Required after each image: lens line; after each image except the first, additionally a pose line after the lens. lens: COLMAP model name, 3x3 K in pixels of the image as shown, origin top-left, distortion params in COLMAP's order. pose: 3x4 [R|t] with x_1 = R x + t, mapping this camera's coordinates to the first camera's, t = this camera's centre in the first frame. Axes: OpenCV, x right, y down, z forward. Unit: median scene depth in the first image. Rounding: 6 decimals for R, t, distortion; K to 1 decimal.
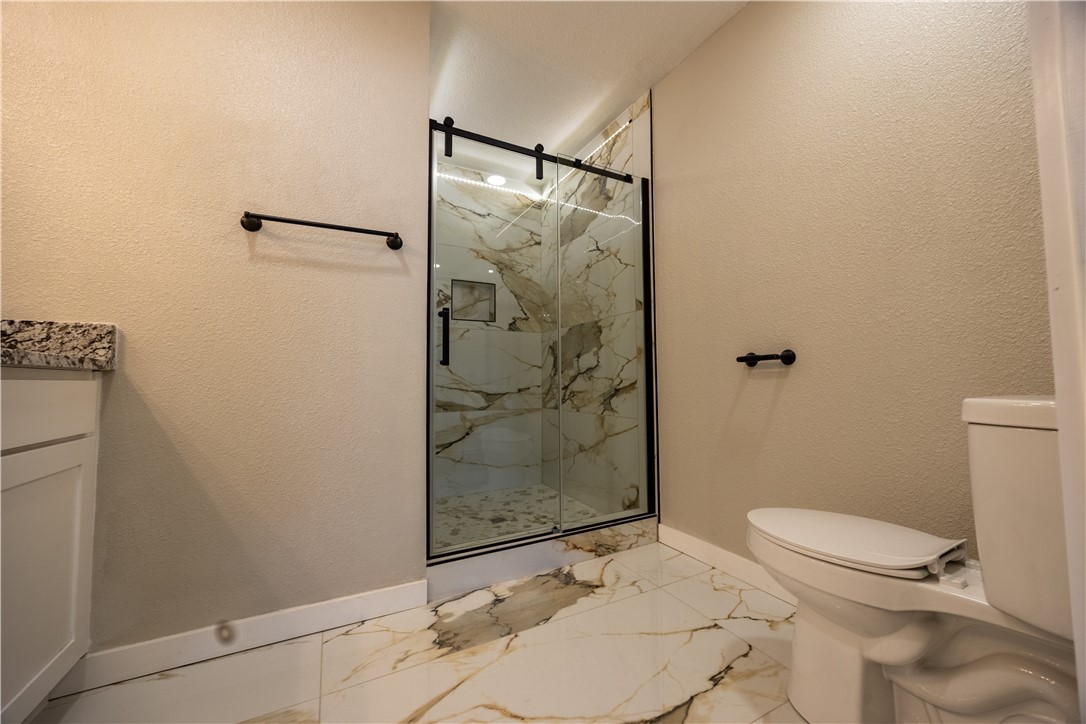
lens RADIAL K [[412.6, 0, 547.7], [0, 412.6, 358.3], [0, 0, 1]] dist [-0.001839, -0.000229]
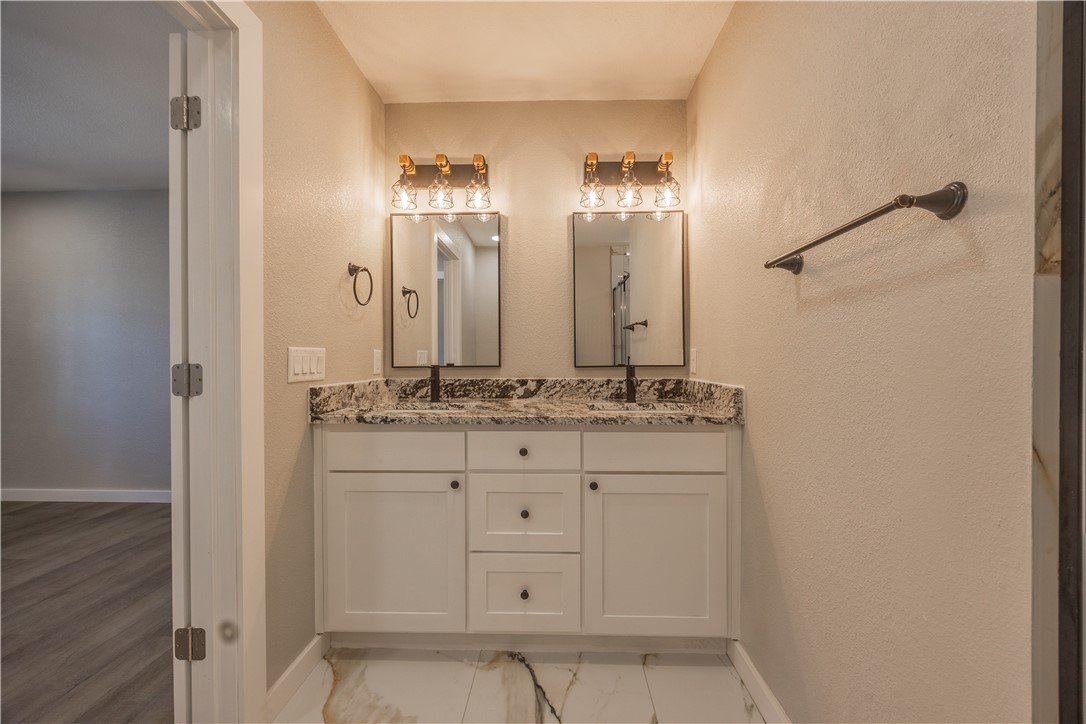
lens RADIAL K [[410.5, 0, 546.6], [0, 410.5, 359.9], [0, 0, 1]] dist [-0.004829, 0.000021]
pose [[-0.490422, 0.015156, -0.871354, 0.136110], [0.052542, 0.998544, -0.012203, -0.086665], [0.869900, -0.051767, -0.490504, 0.539683]]
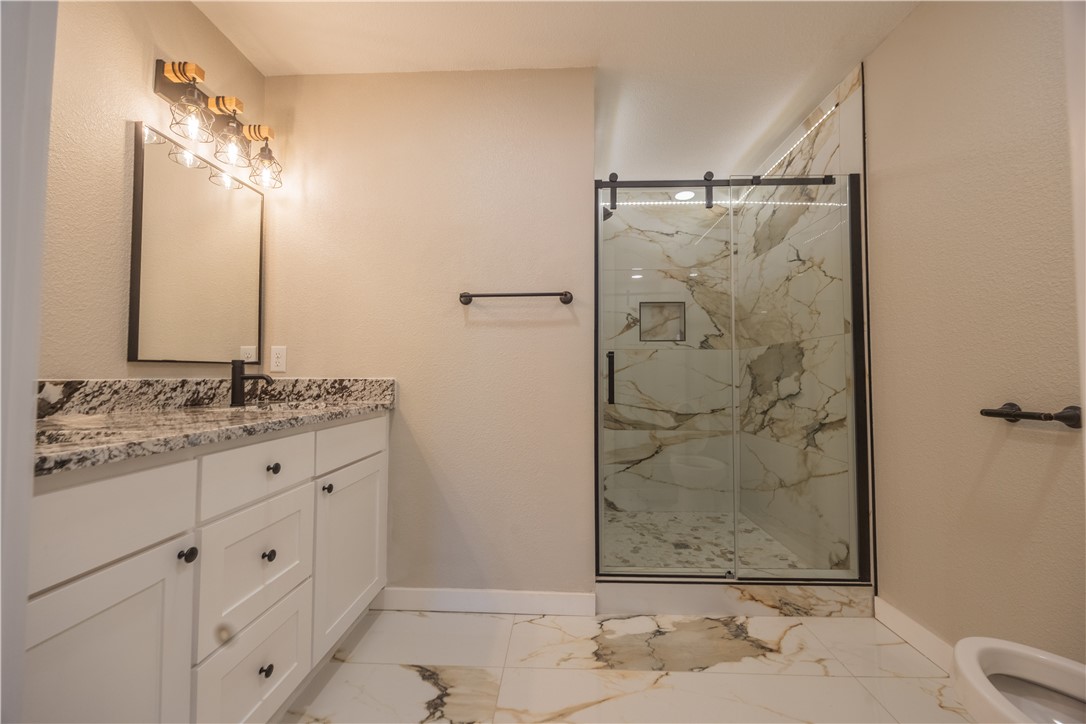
lens RADIAL K [[412.6, 0, 547.7], [0, 412.6, 358.3], [0, 0, 1]] dist [-0.001839, -0.000229]
pose [[0.865100, -0.009392, -0.501512, 0.108025], [0.015937, 0.999835, 0.008766, -0.078927], [0.501347, -0.015576, 0.865106, -0.023735]]
